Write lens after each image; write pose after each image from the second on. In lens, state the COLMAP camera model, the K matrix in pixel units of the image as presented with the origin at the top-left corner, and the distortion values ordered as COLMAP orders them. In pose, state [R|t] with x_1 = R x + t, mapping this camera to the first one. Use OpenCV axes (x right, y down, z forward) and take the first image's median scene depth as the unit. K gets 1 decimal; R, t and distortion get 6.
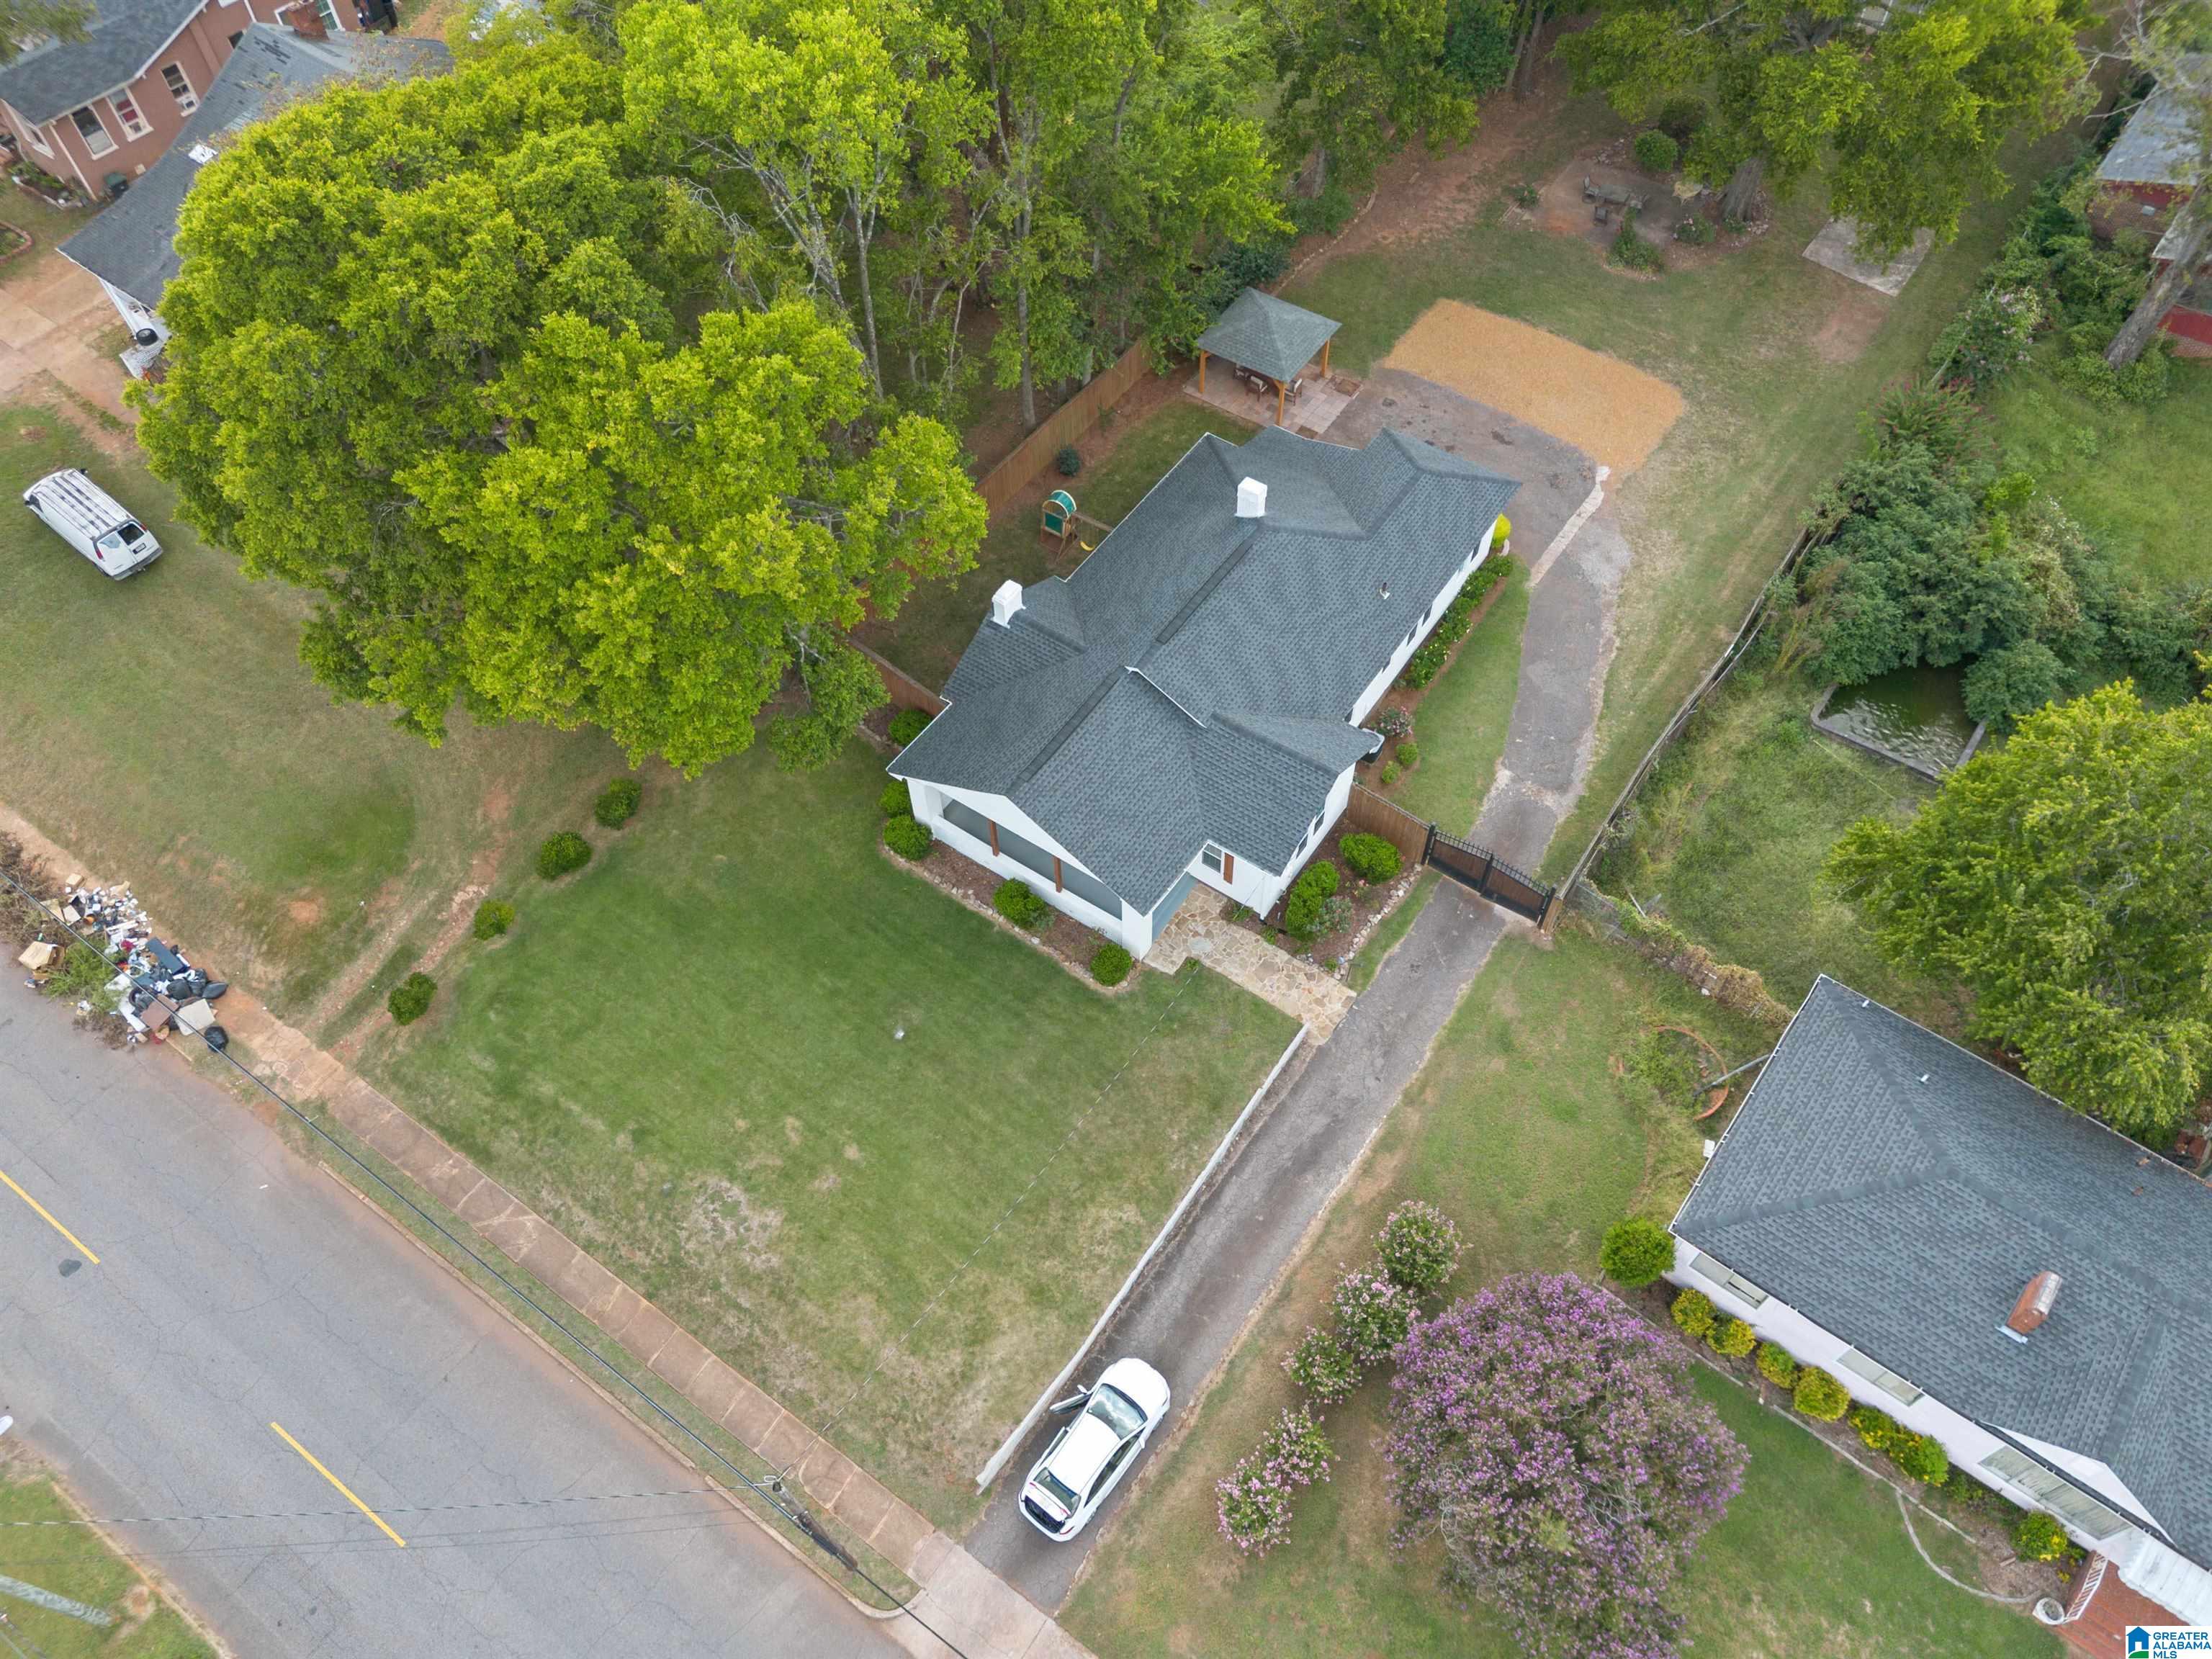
lens RADIAL K [[1597.4, 0, 1102.8], [0, 1597.4, 806.1], [0, 0, 1]] dist [0.089003, -0.122698]
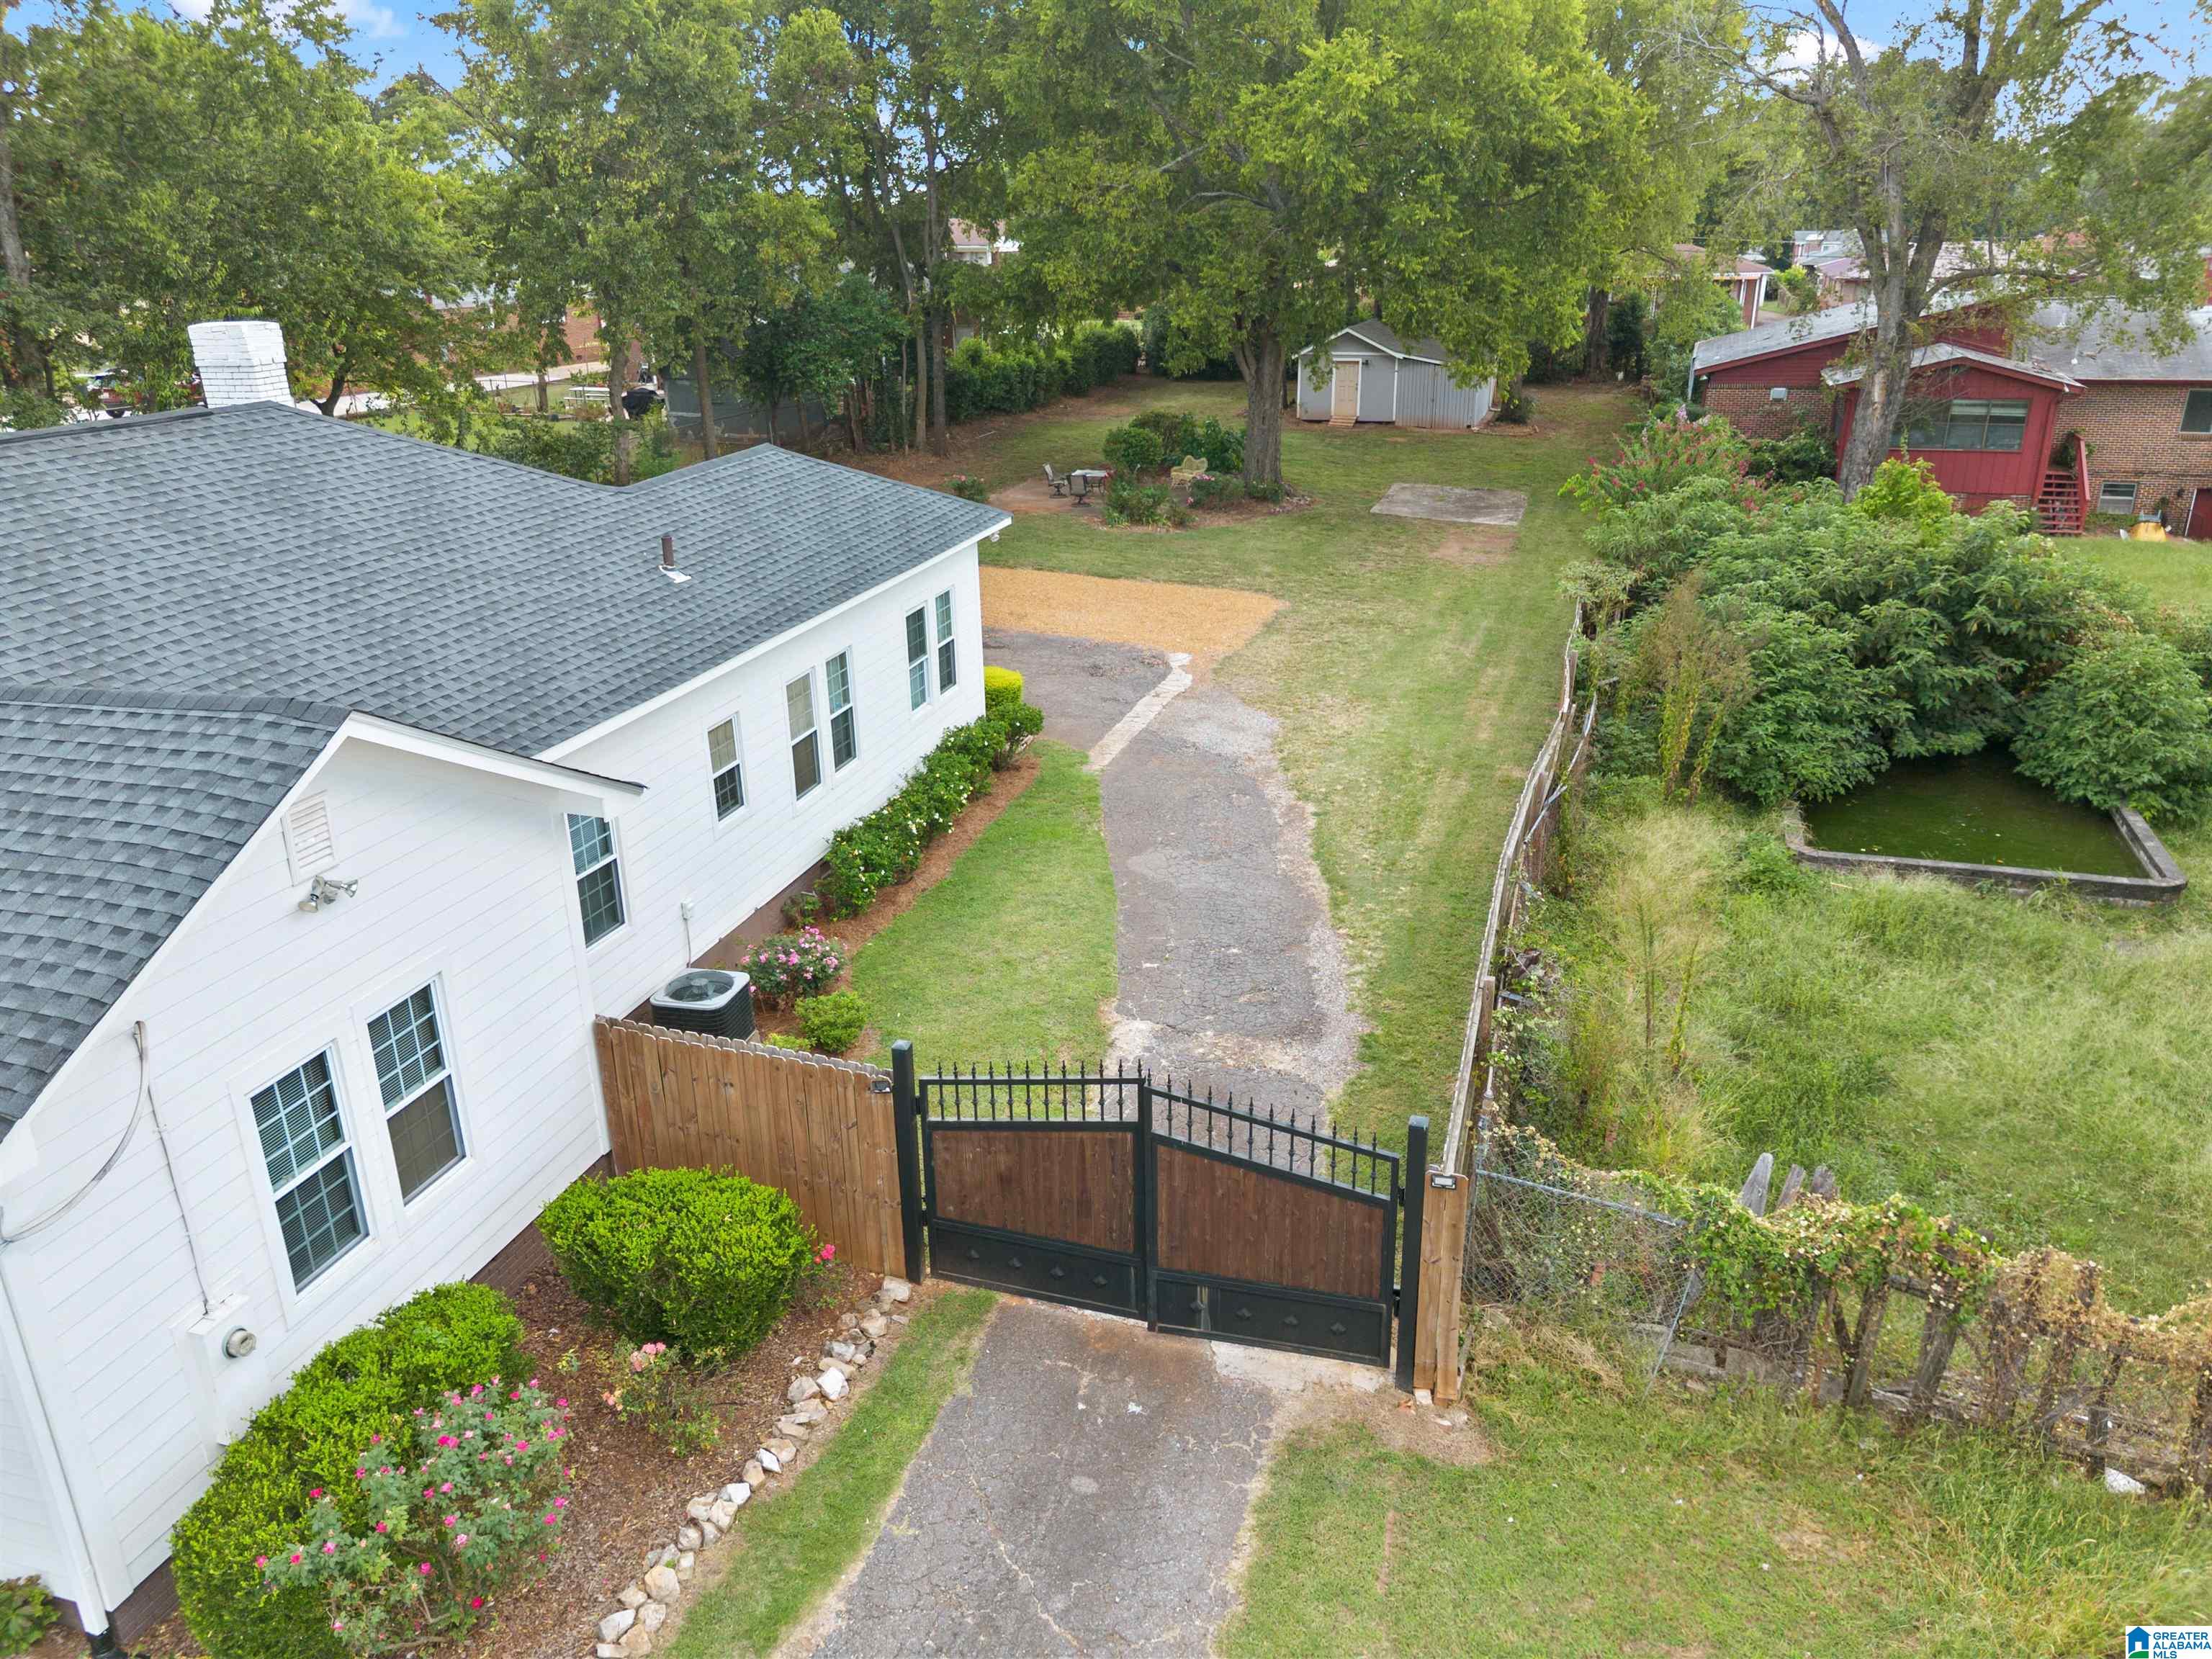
lens RADIAL K [[1562.0, 0, 1103.3], [0, 1562.0, 827.3], [0, 0, 1]] dist [0.081416, -0.096179]
pose [[0.953911, -0.108239, 0.279889, 0.169252], [0.242596, 0.827140, -0.506938, 0.115555], [-0.176637, 0.551474, 0.815277, 0.763941]]
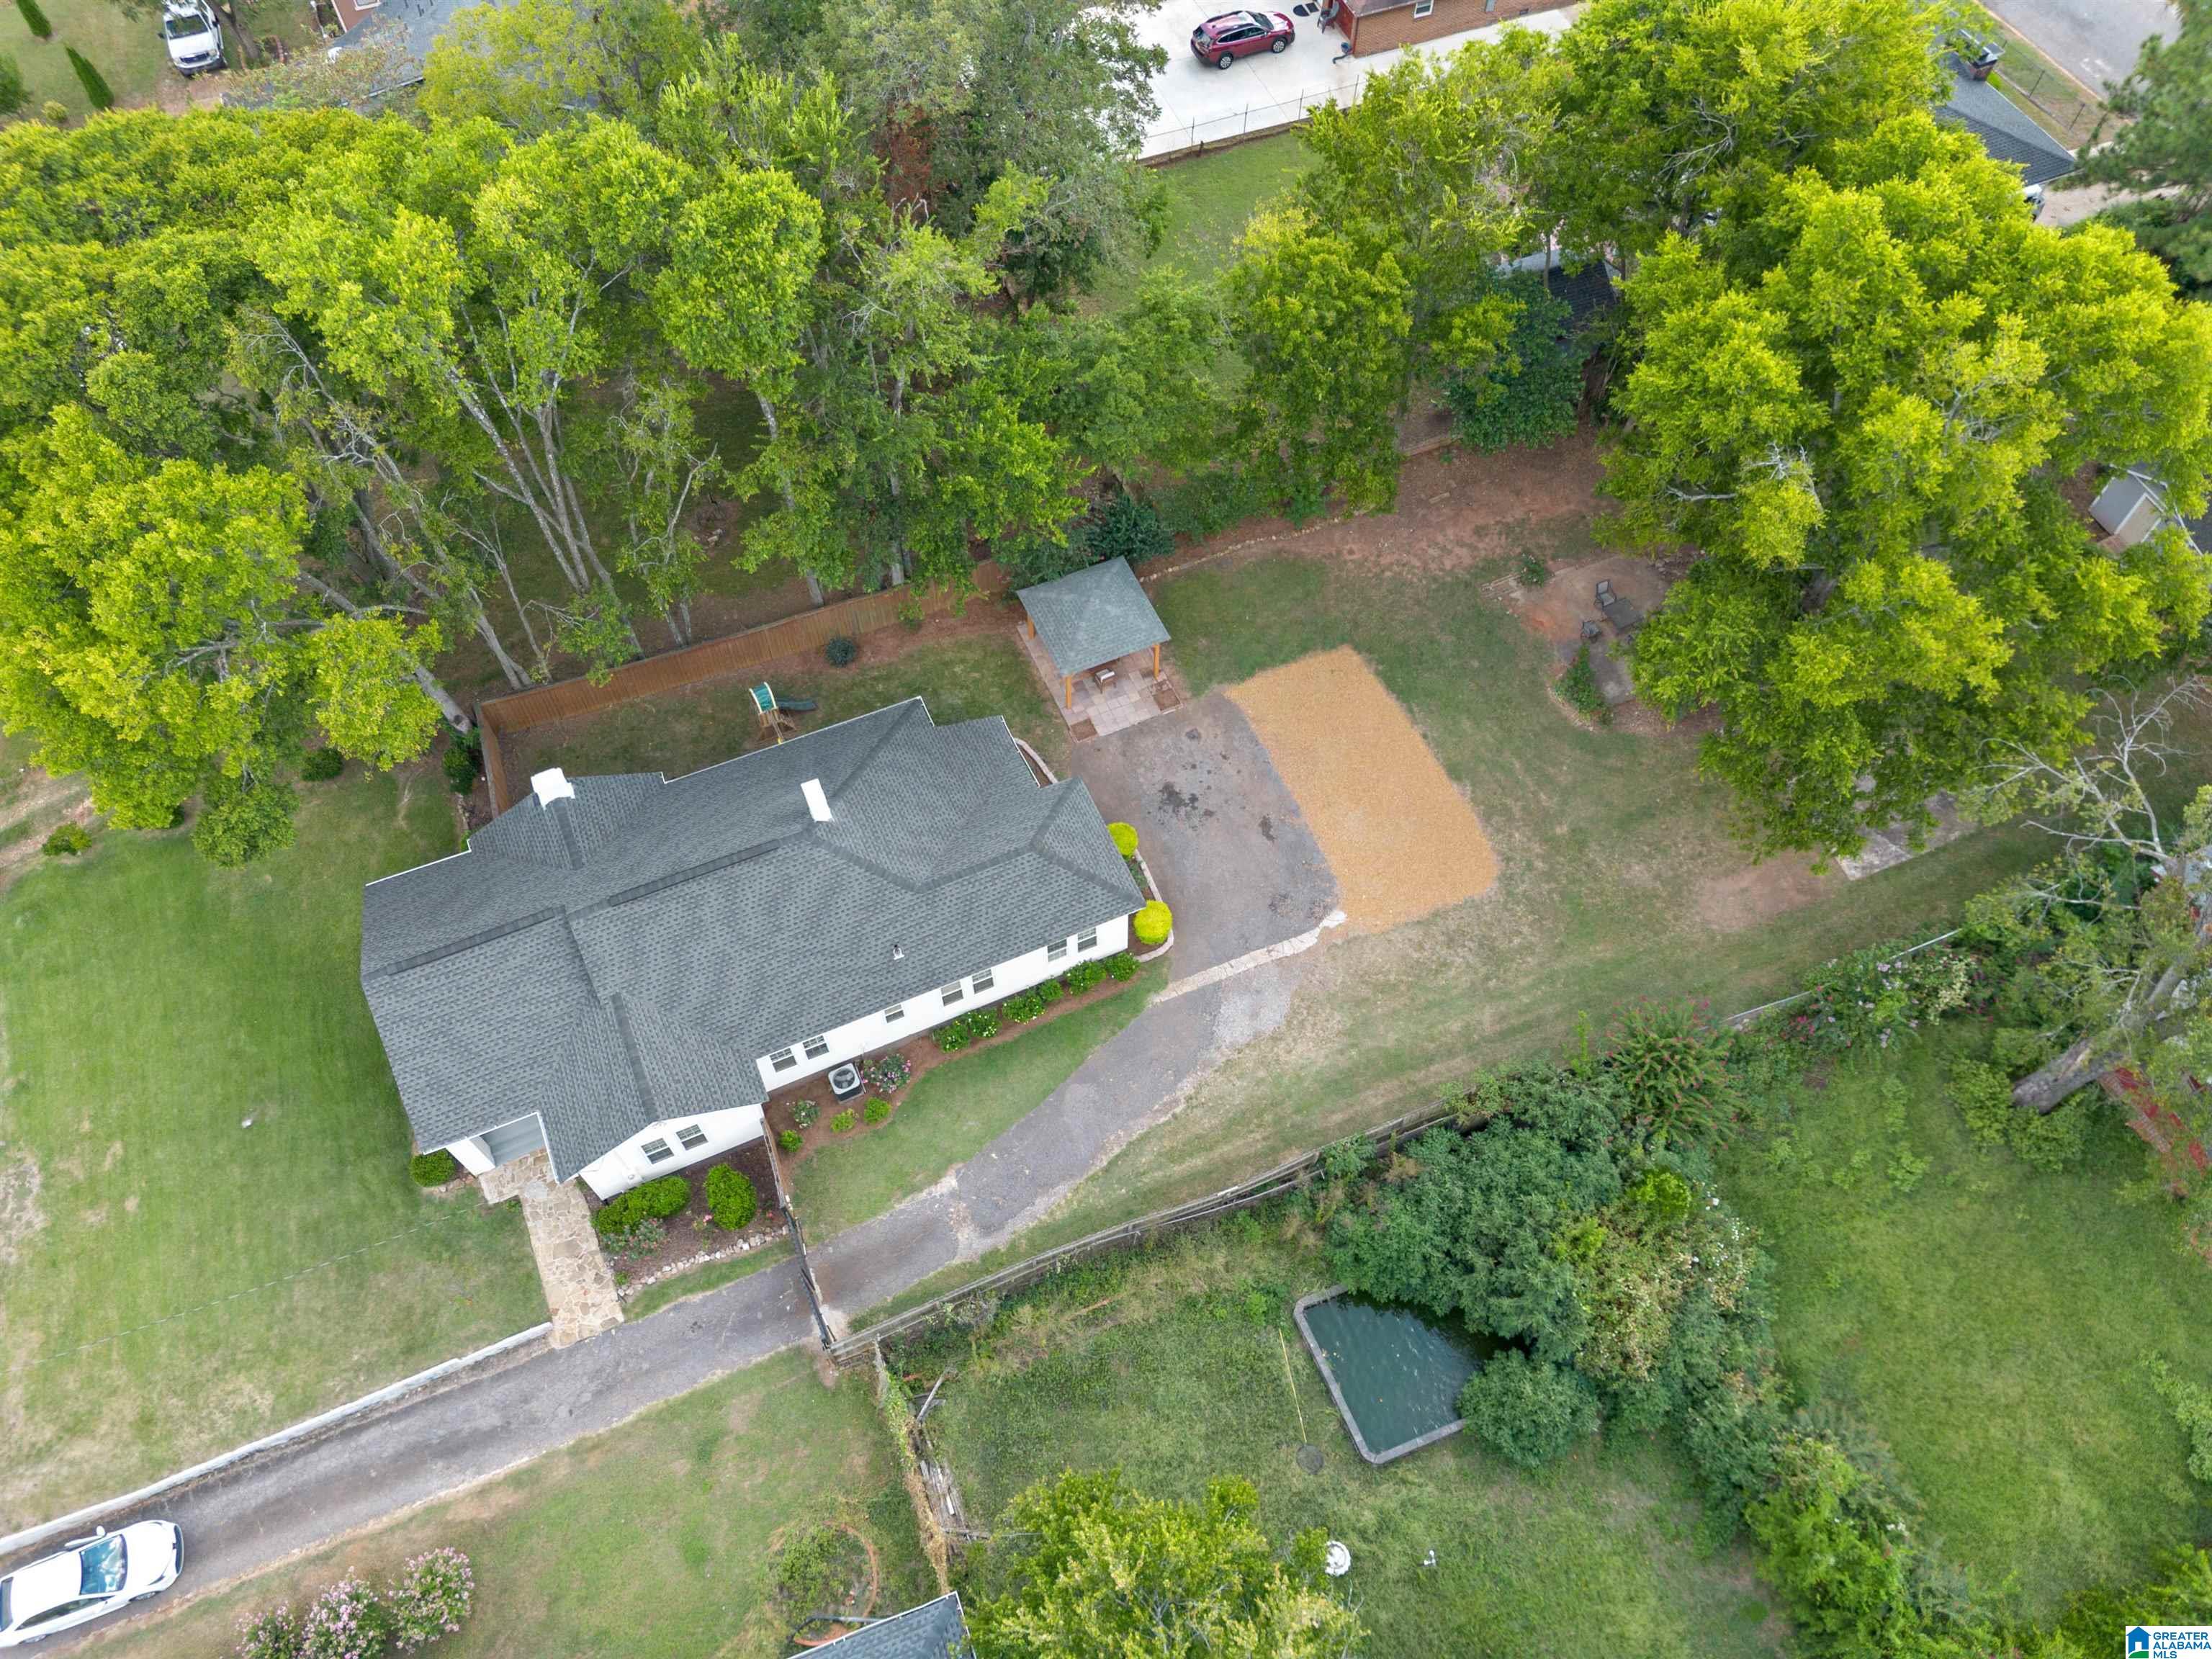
lens RADIAL K [[1562.0, 0, 1103.3], [0, 1562.0, 827.3], [0, 0, 1]] dist [0.081416, -0.096179]
pose [[0.847511, 0.455573, -0.272358, 0.511890], [-0.431163, 0.890167, 0.147312, -0.399970], [0.309555, -0.007418, 0.950852, 0.180097]]
